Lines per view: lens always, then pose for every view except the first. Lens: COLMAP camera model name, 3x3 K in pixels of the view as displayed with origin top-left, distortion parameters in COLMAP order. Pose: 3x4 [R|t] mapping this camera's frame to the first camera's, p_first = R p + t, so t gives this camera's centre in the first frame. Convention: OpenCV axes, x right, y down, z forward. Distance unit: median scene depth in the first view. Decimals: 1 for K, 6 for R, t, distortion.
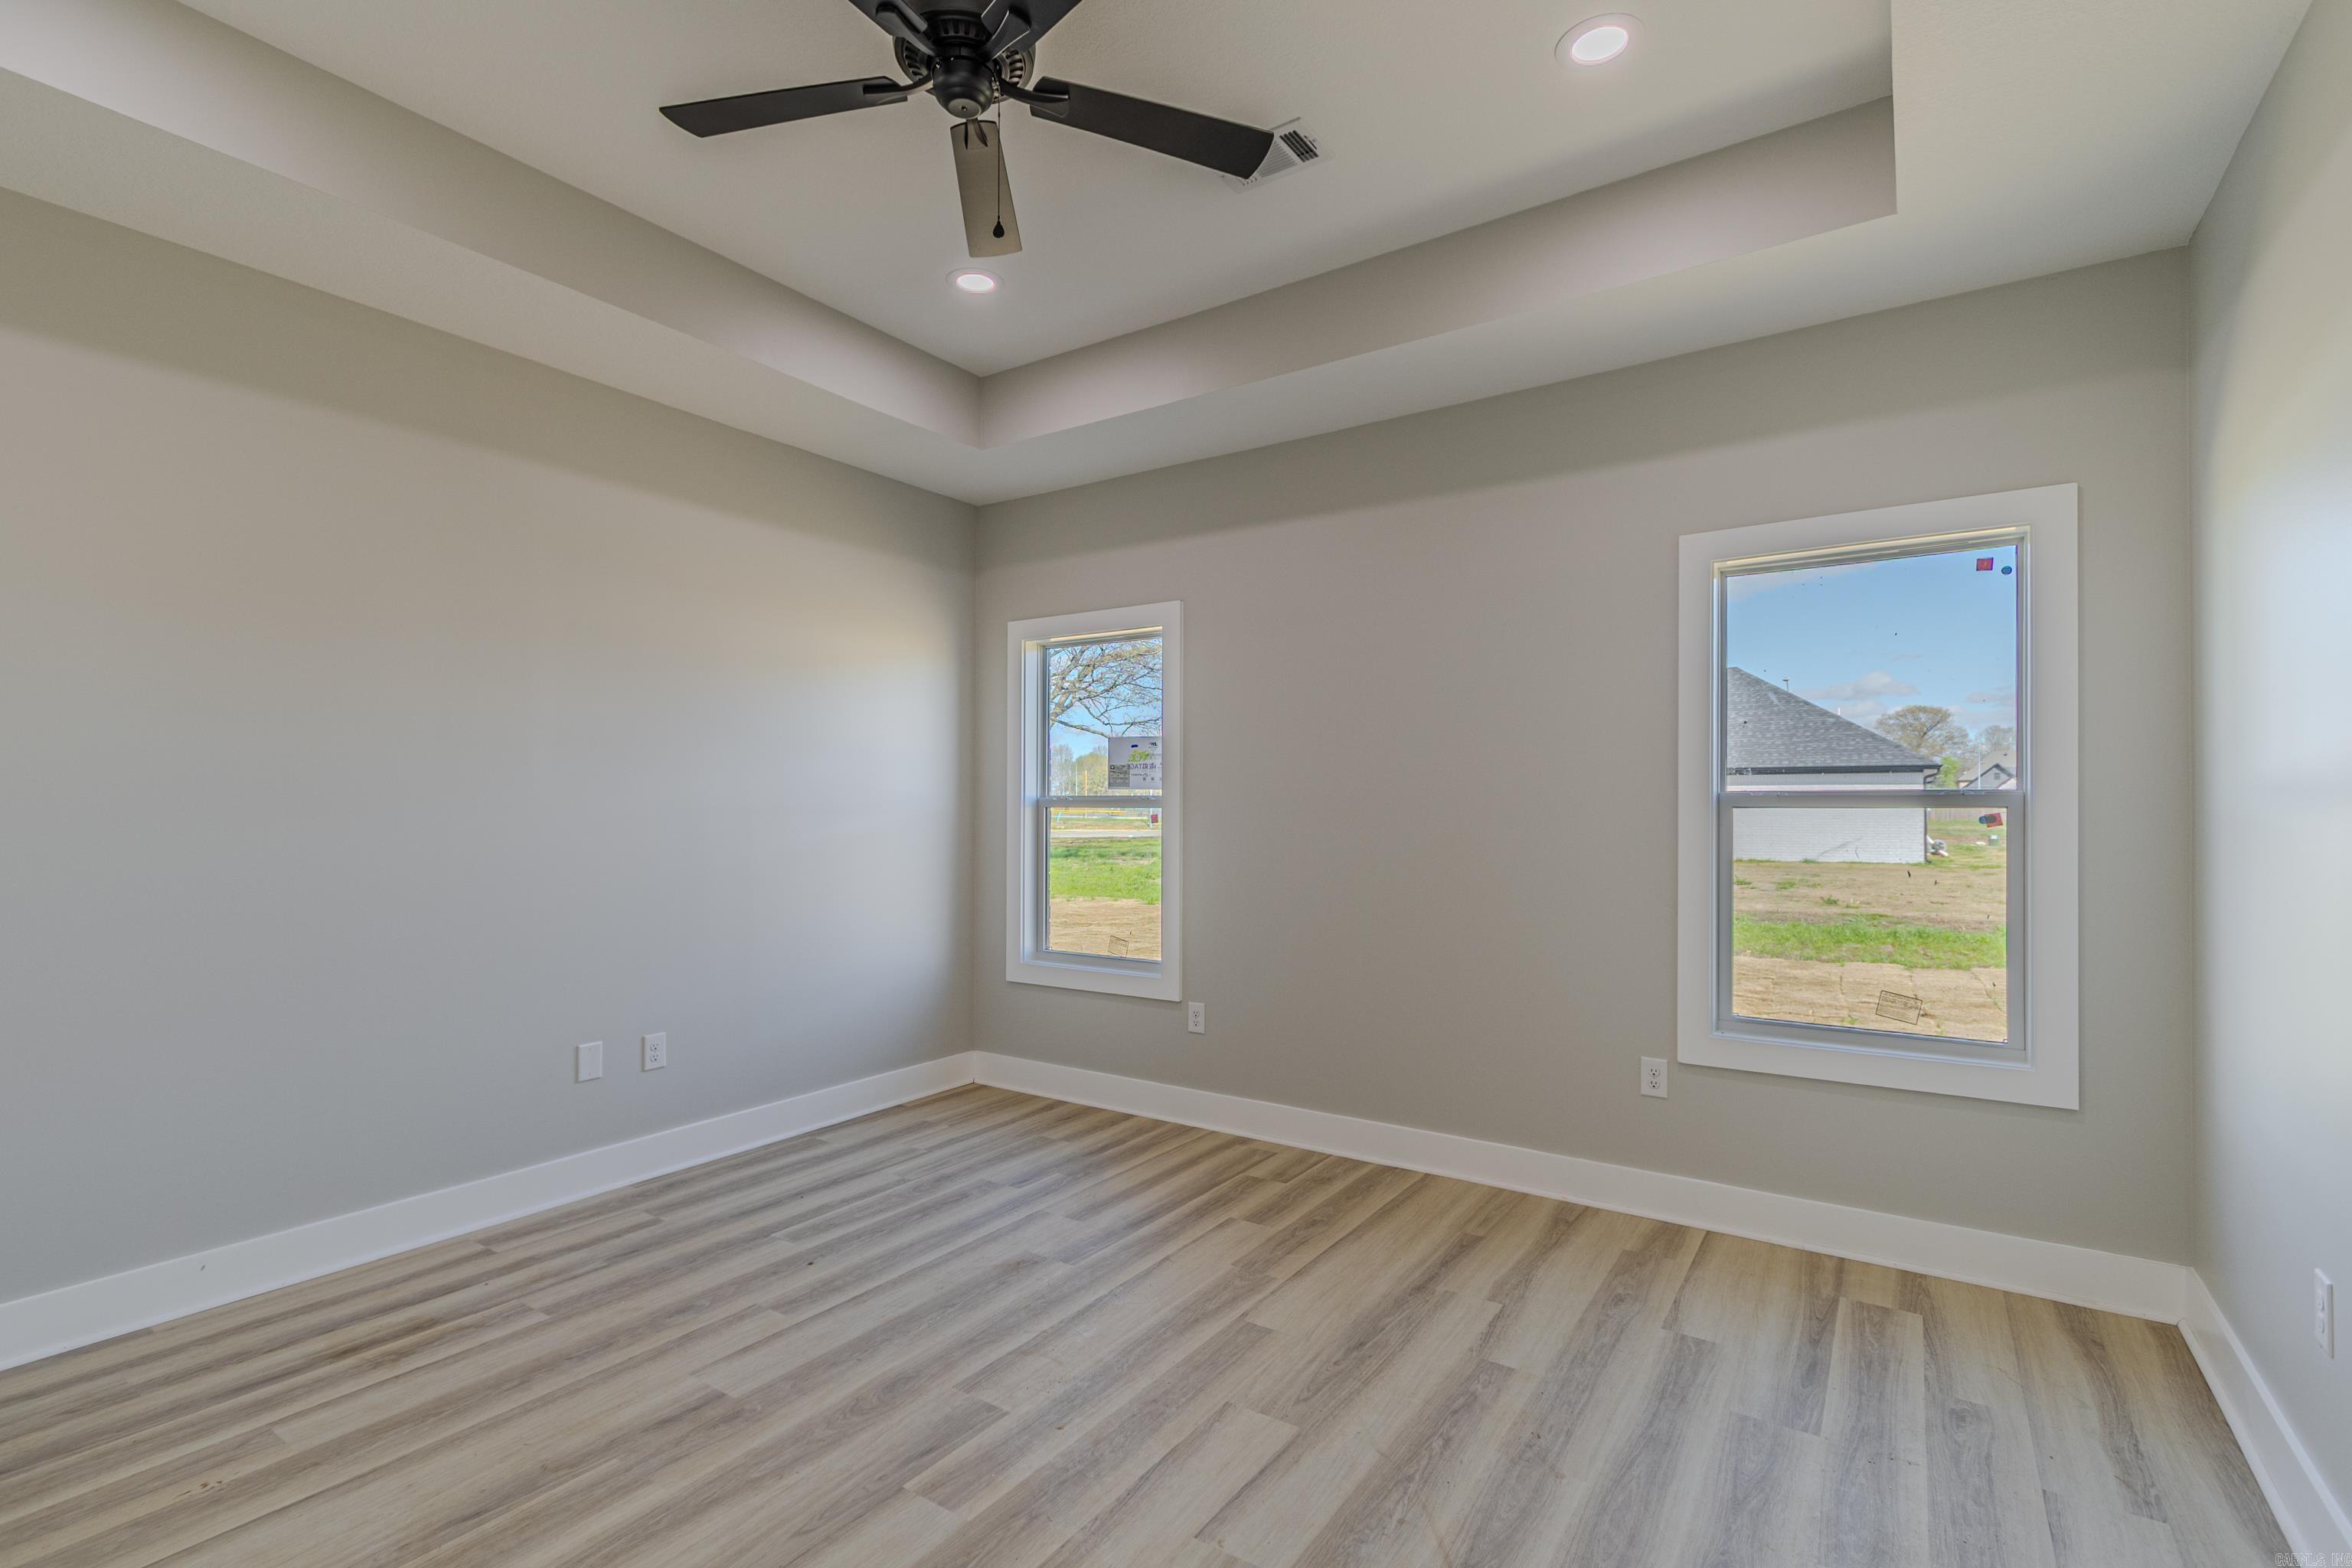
lens RADIAL K [[1081.6, 0, 1156.8], [0, 1081.6, 792.3], [0, 0, 1]] dist [0.009975, -0.002399]
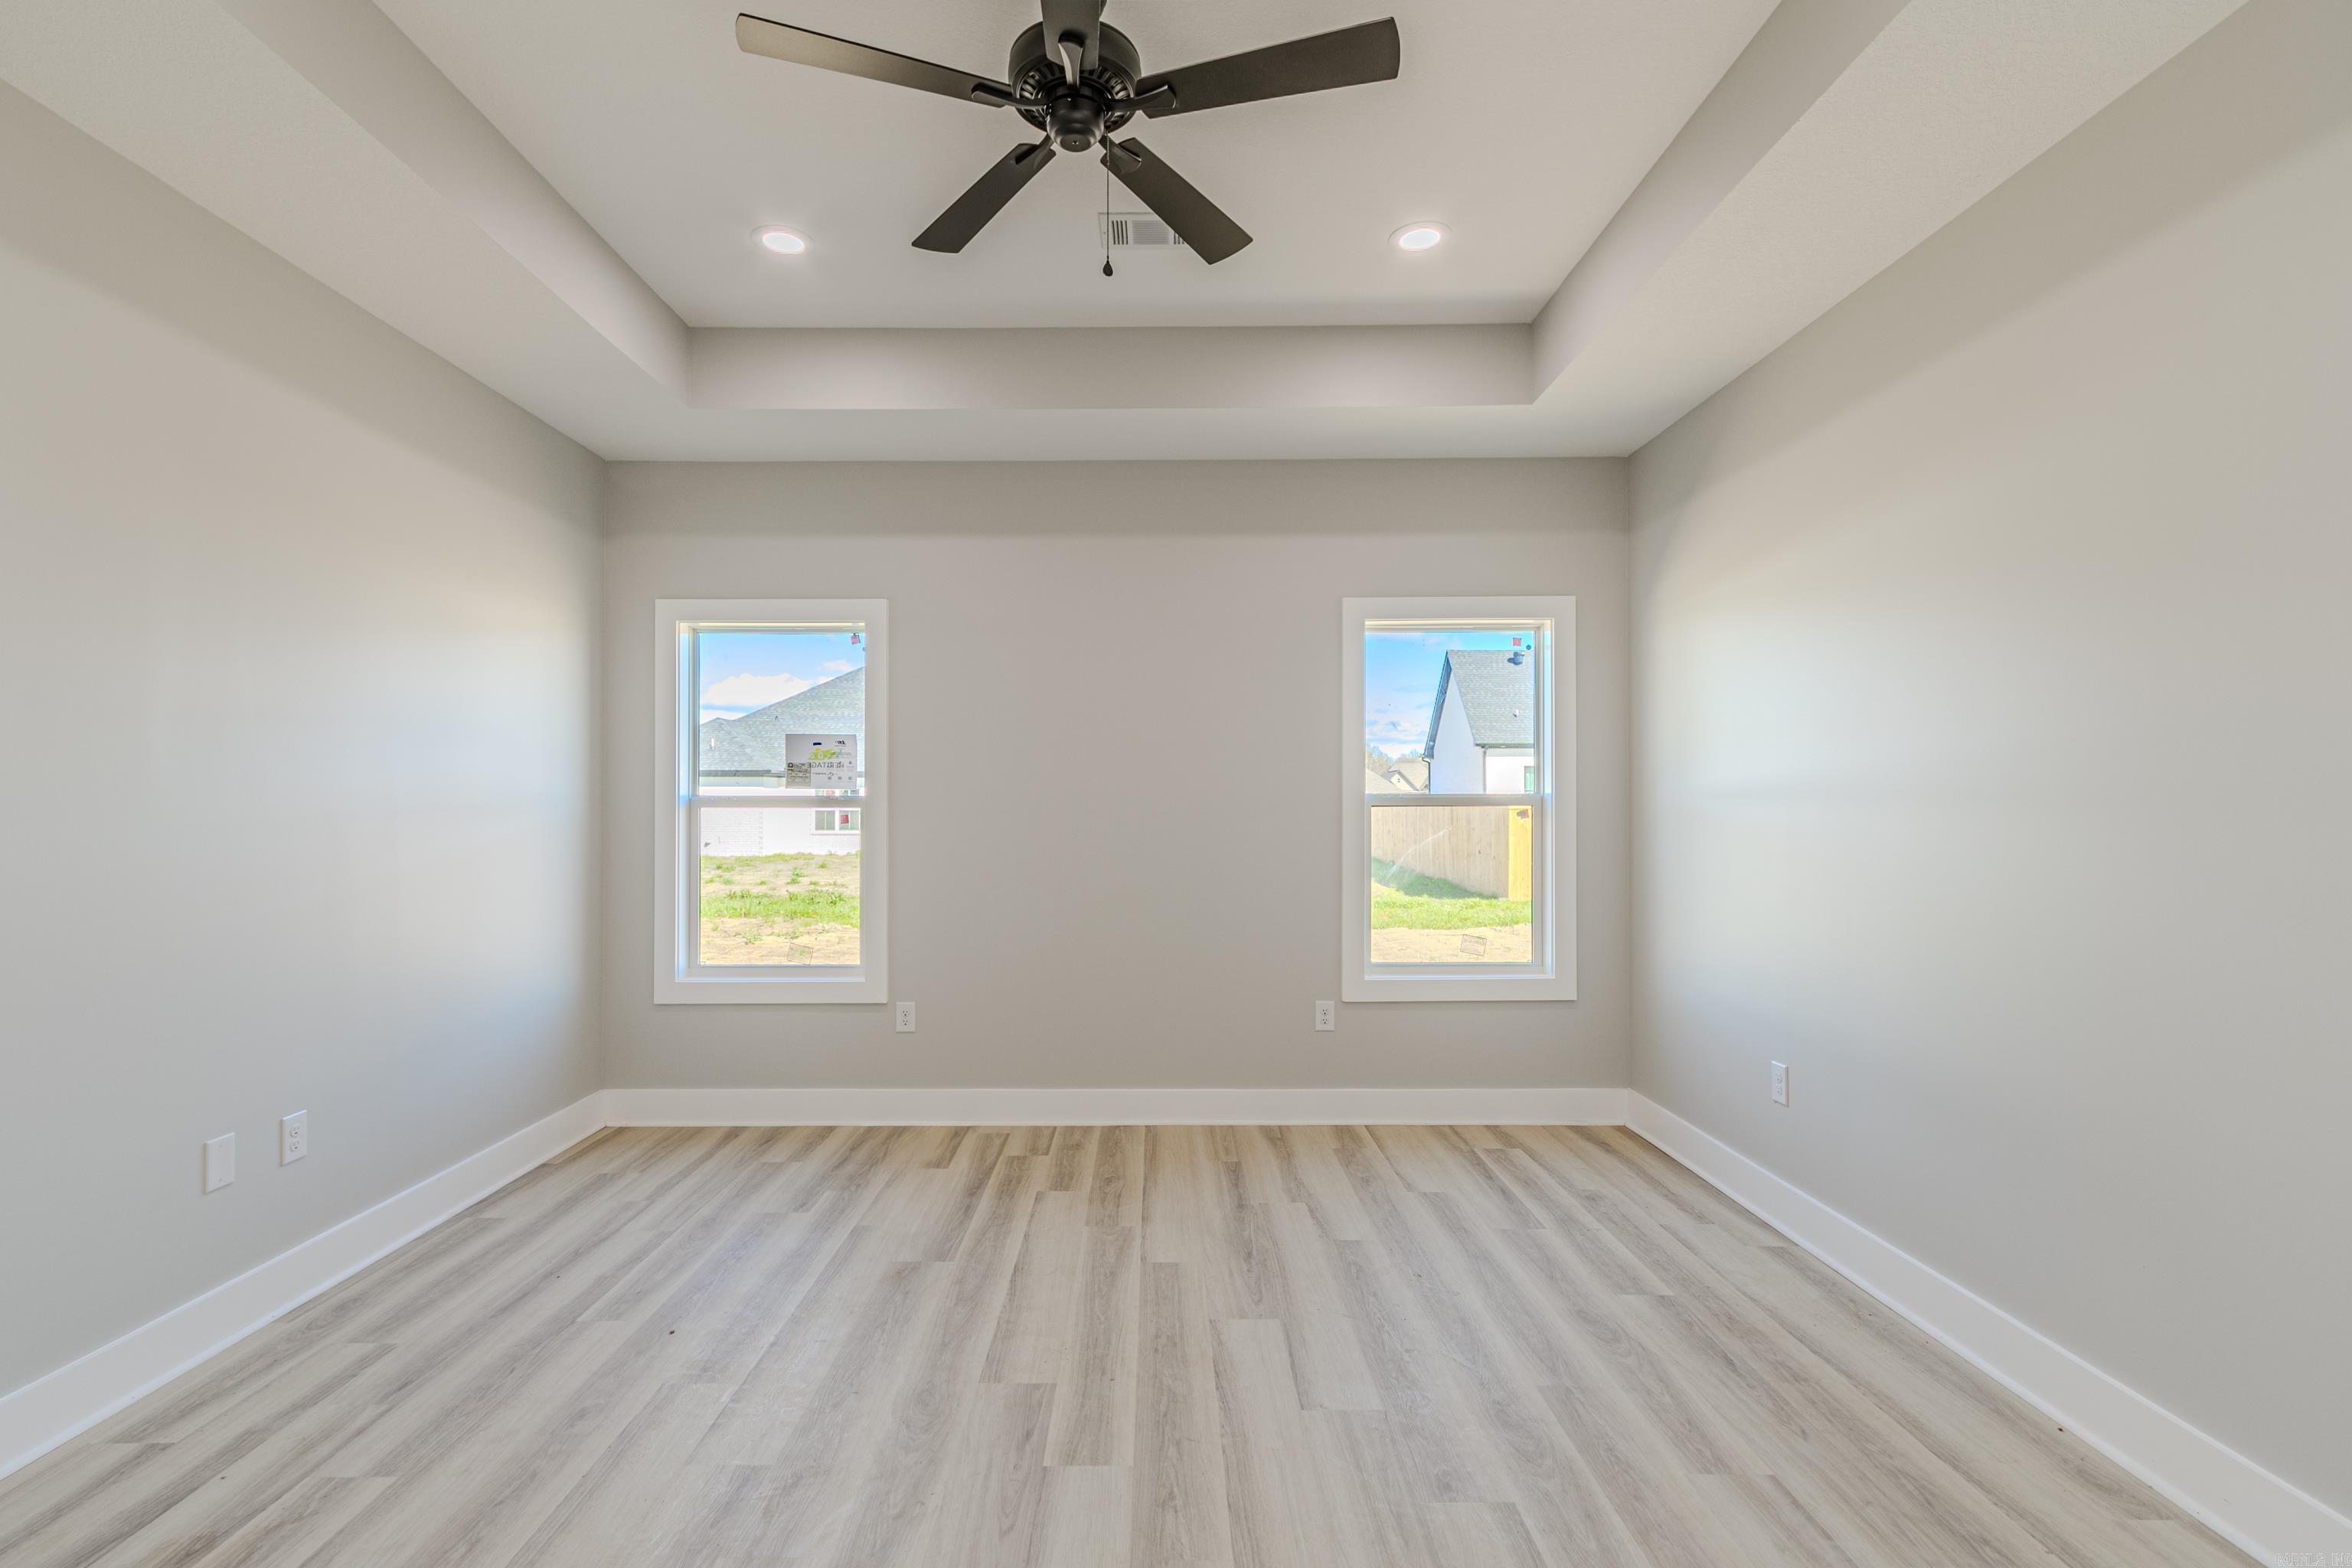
lens RADIAL K [[1081.6, 0, 1152.1], [0, 1081.6, 792.9], [0, 0, 1]] dist [0.009975, -0.002399]
pose [[0.824814, 0.004164, 0.565389, -0.447128], [-0.004495, 0.999990, -0.000808, 0.000318], [-0.565387, -0.001875, 0.824824, 0.056379]]
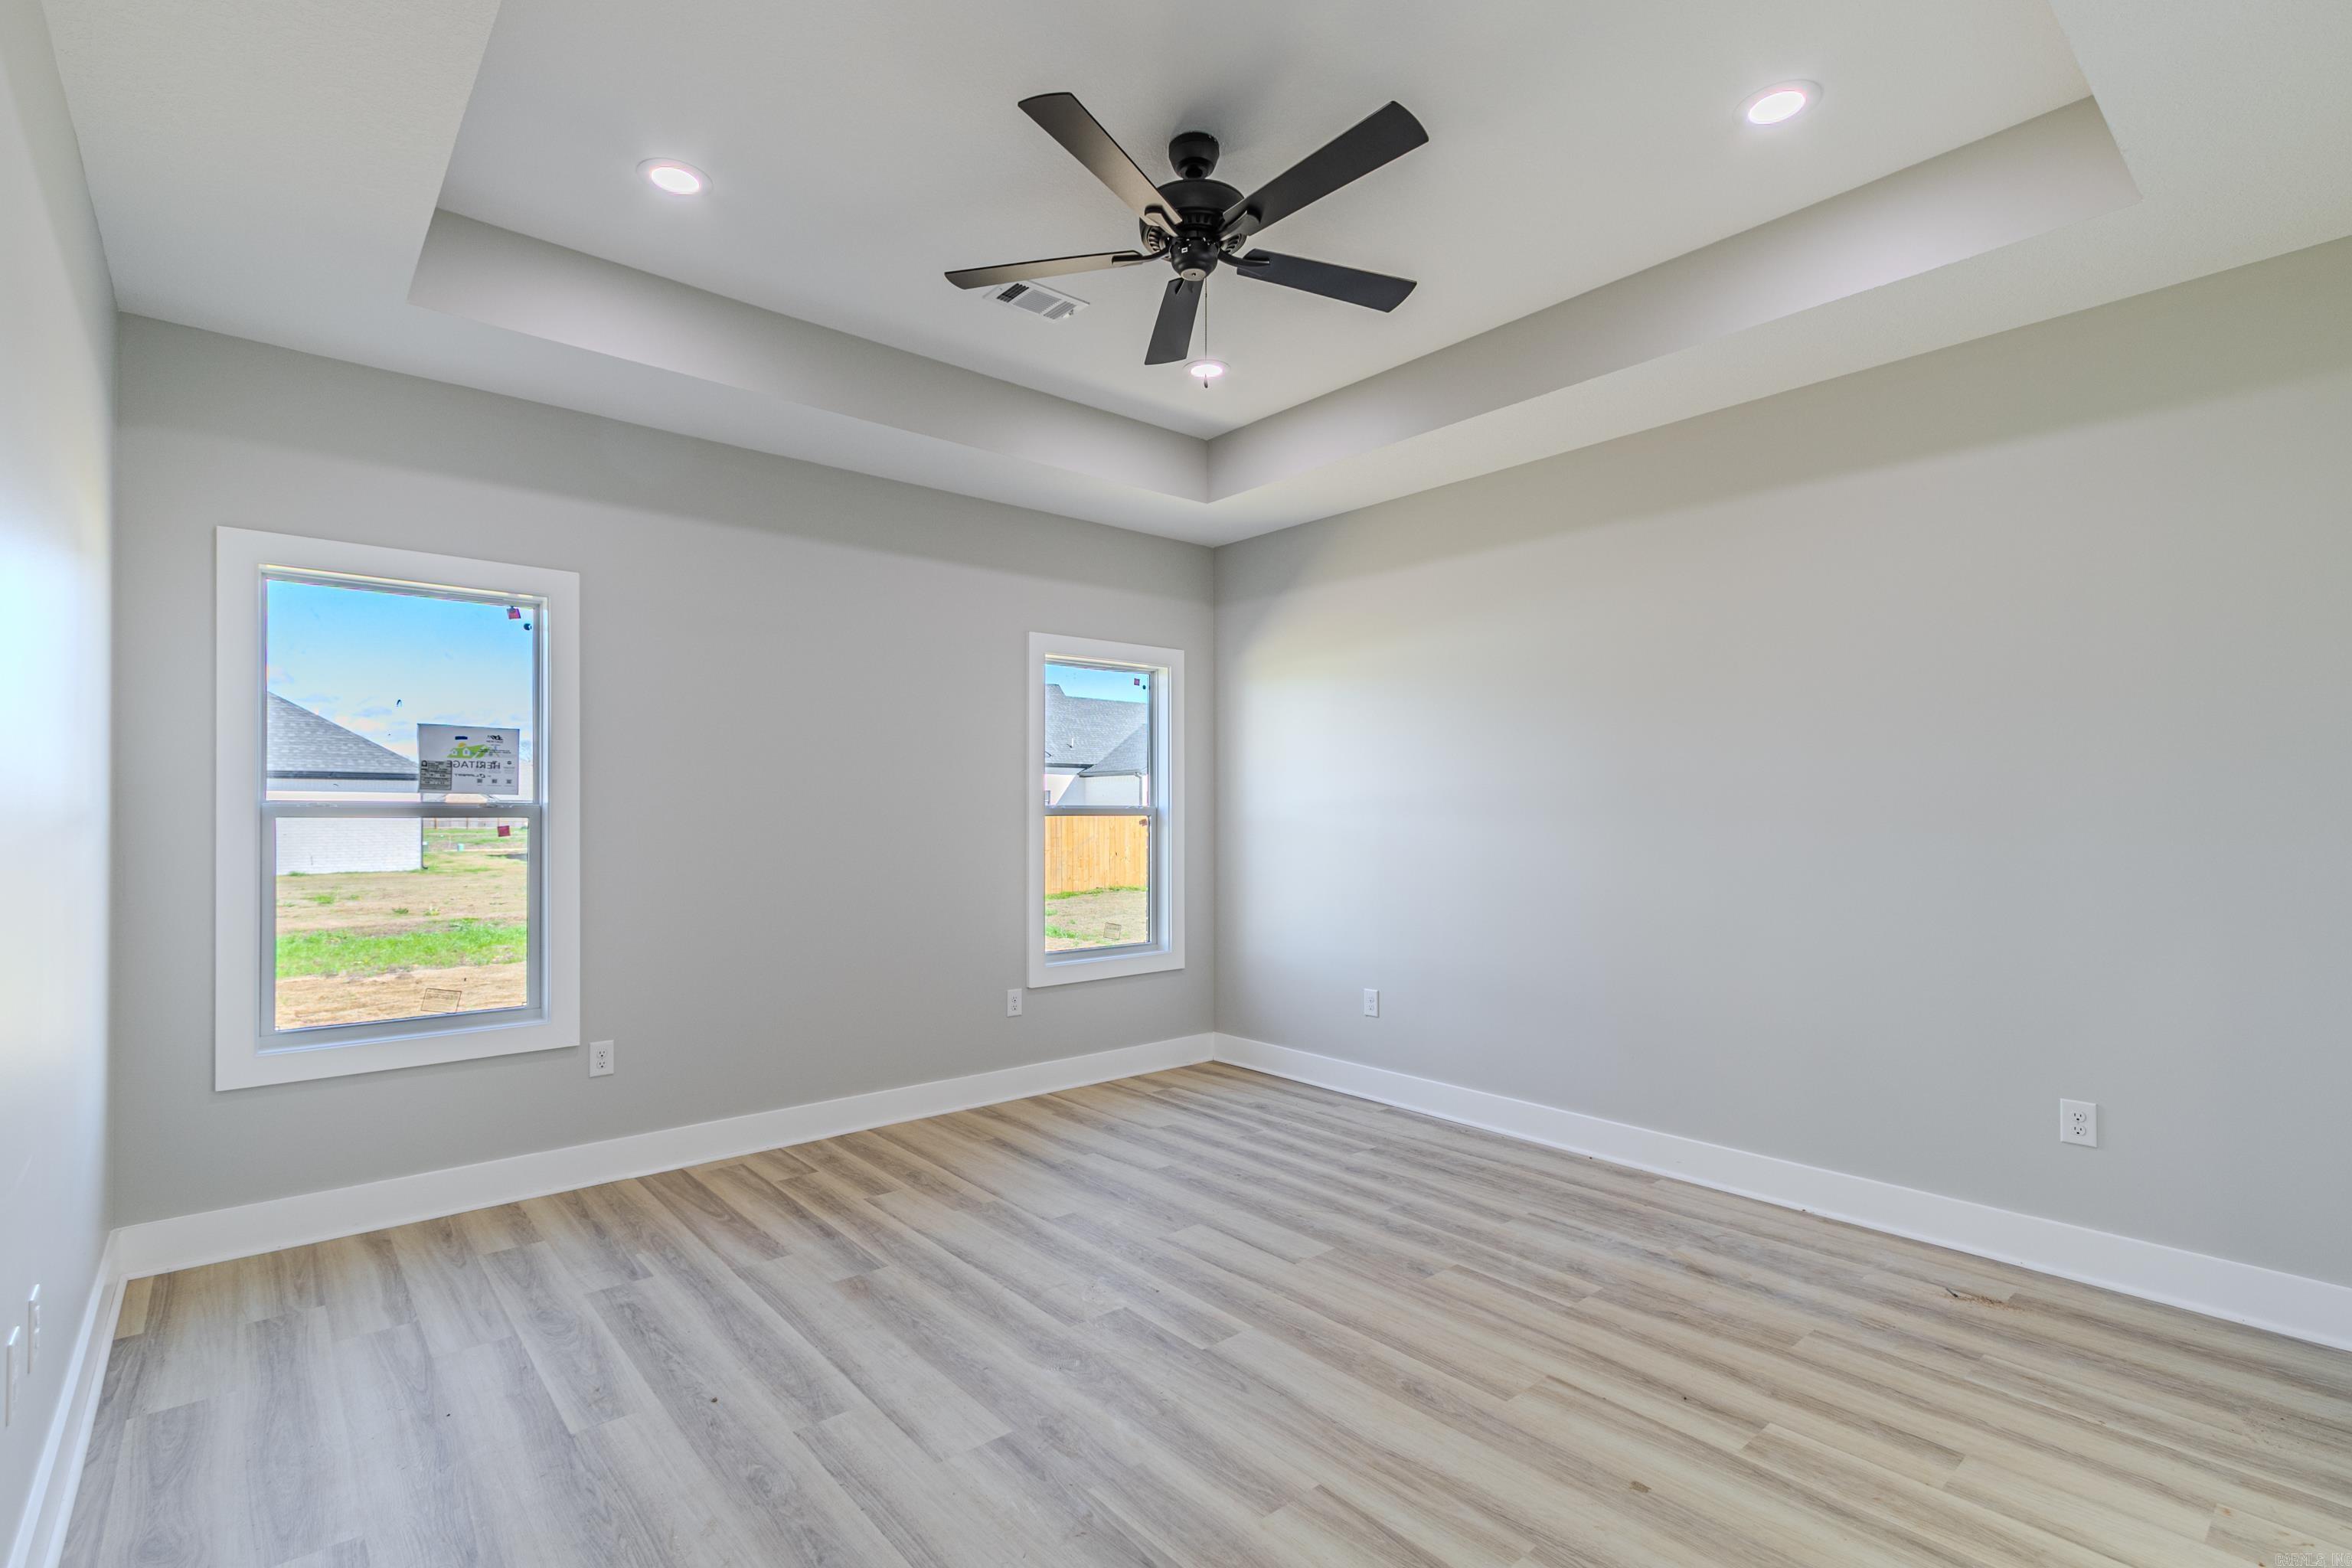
lens RADIAL K [[1081.6, 0, 1179.2], [0, 1081.6, 806.7], [0, 0, 1]] dist [0.009975, -0.002399]
pose [[0.253898, 0.005370, 0.967216, -0.898254], [-0.011479, 0.999931, -0.002539, 0.003305], [-0.967163, -0.010458, 0.253942, 0.432203]]
